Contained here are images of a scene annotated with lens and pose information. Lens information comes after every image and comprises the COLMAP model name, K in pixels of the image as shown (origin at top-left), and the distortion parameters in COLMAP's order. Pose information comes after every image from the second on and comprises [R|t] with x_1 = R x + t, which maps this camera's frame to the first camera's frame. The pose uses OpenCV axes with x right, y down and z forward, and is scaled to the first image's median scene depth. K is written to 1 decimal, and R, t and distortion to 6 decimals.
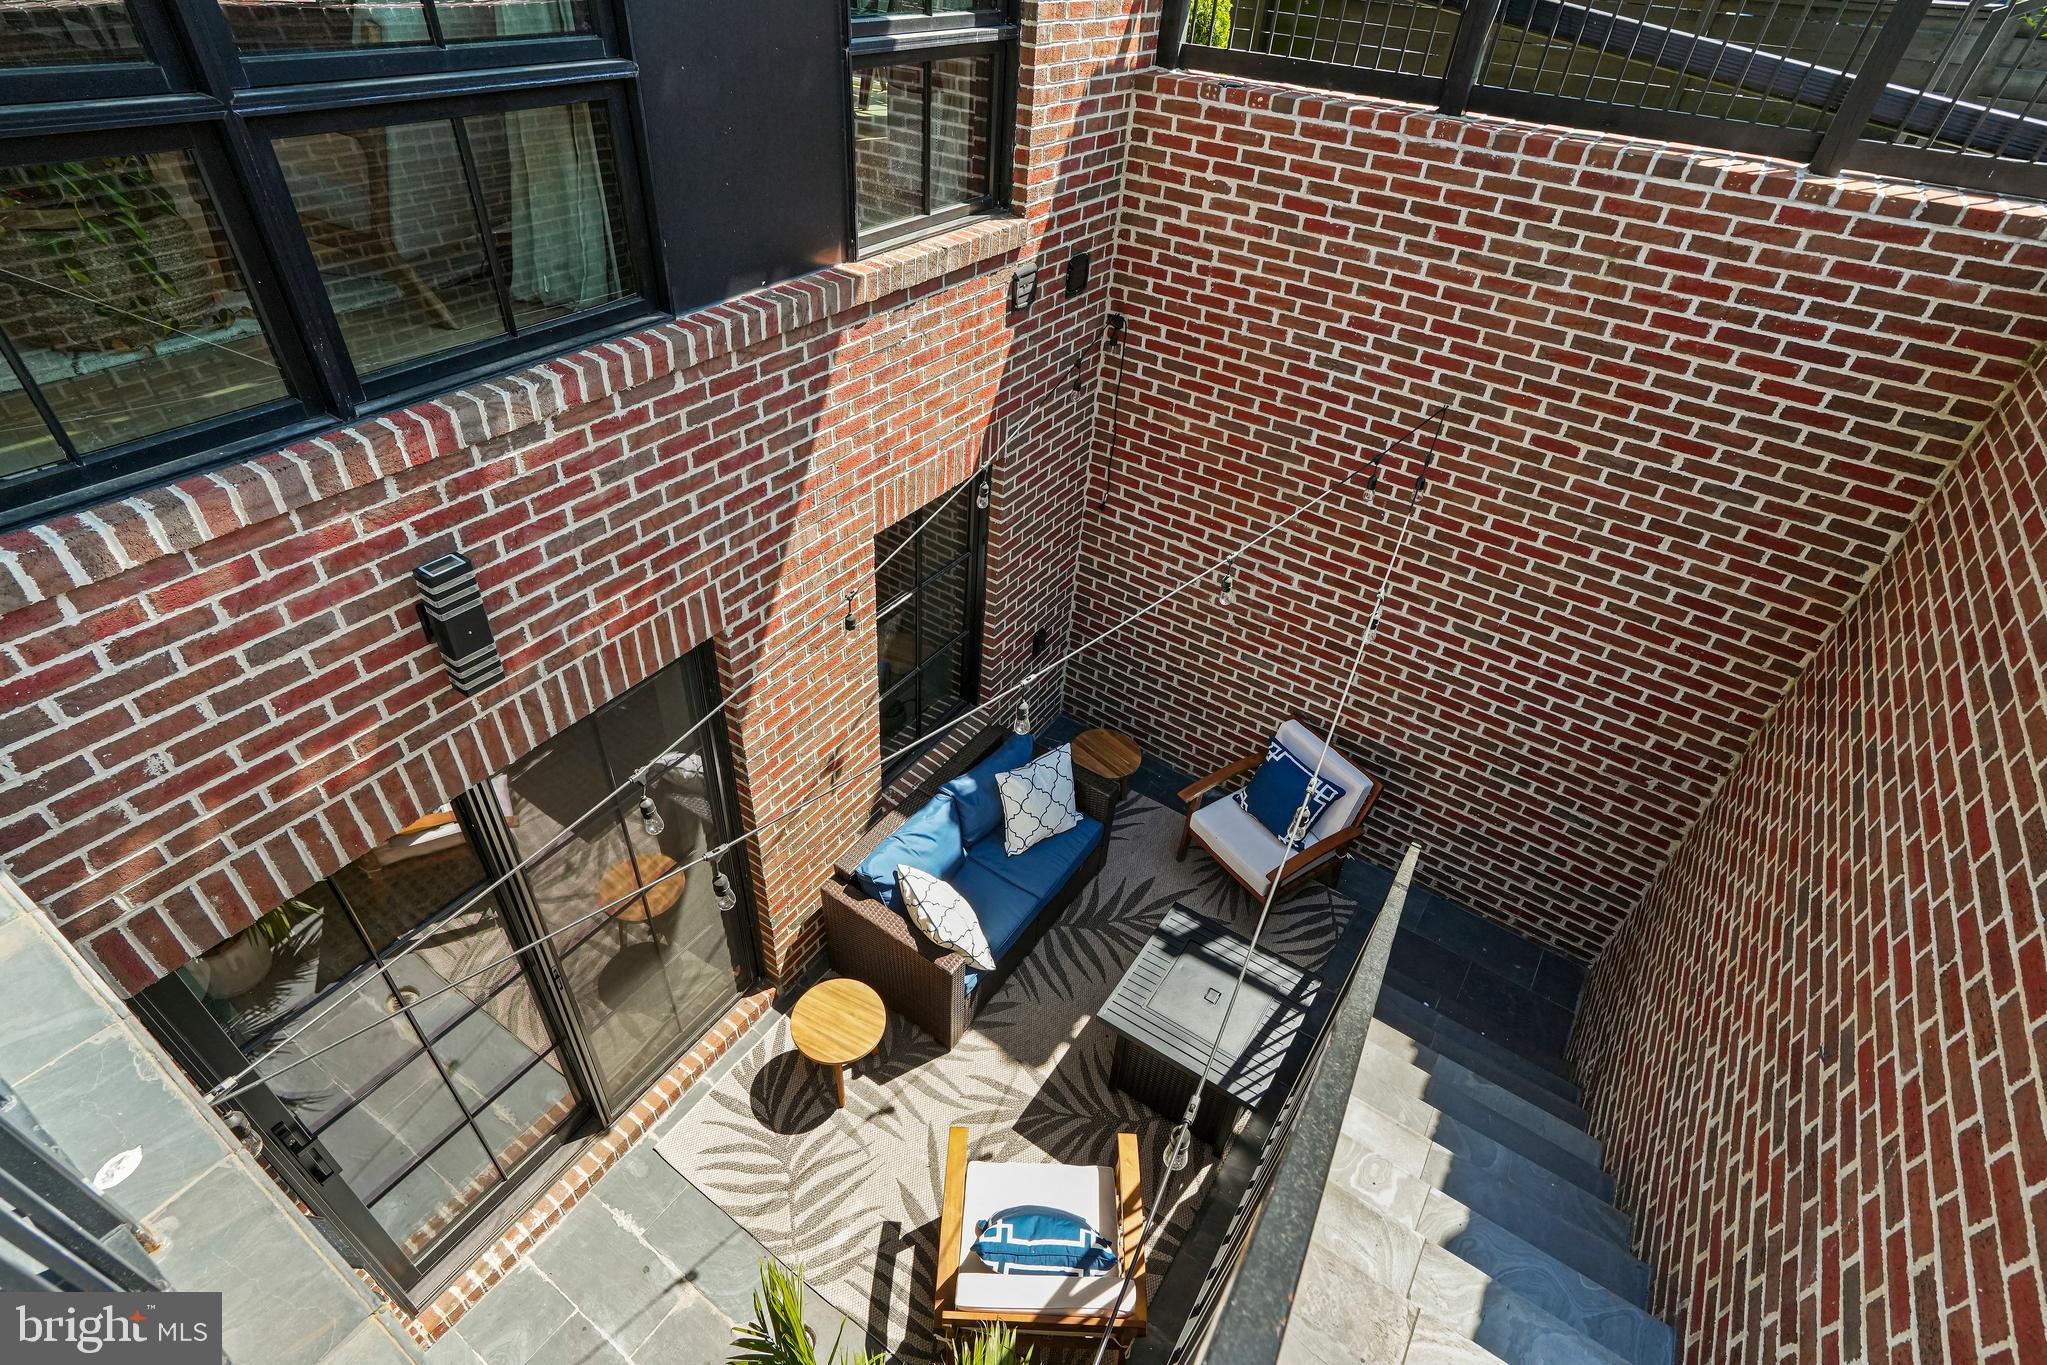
lens RADIAL K [[988.7, 0, 1020.7], [0, 988.7, 681.6], [0, 0, 1]] dist [-0.013747, 0.005377]
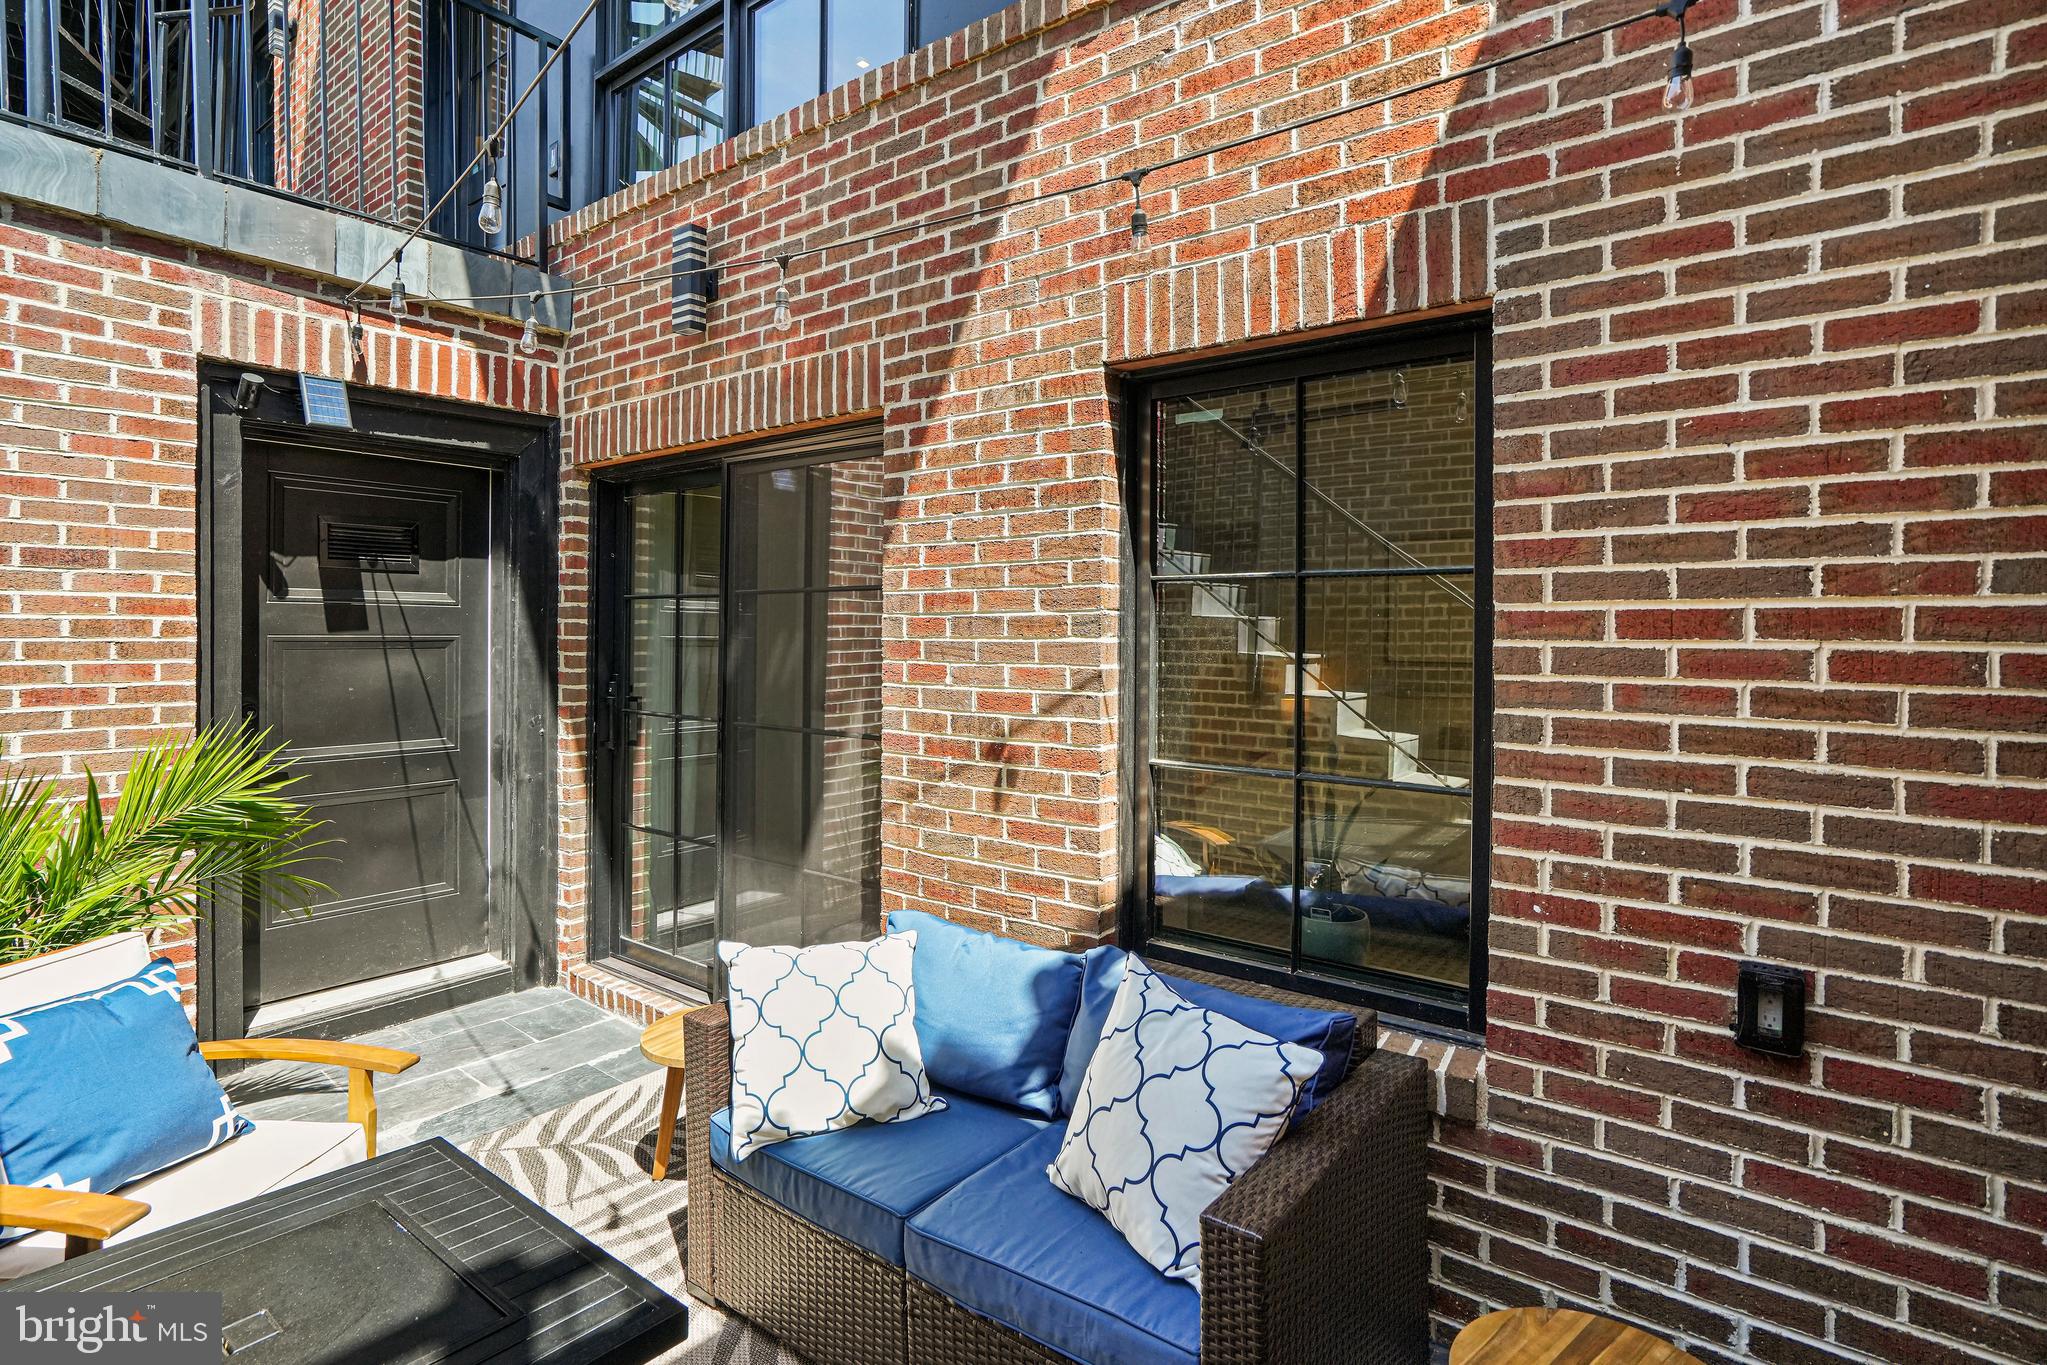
lens RADIAL K [[988.7, 0, 1030.5], [0, 988.7, 669.4], [0, 0, 1]] dist [-0.013747, 0.005377]
pose [[-0.049227, -0.061510, -0.996892, 0.551955], [-0.645515, 0.763595, -0.015239, 0.054399], [0.762159, 0.642759, -0.077295, 1.274117]]
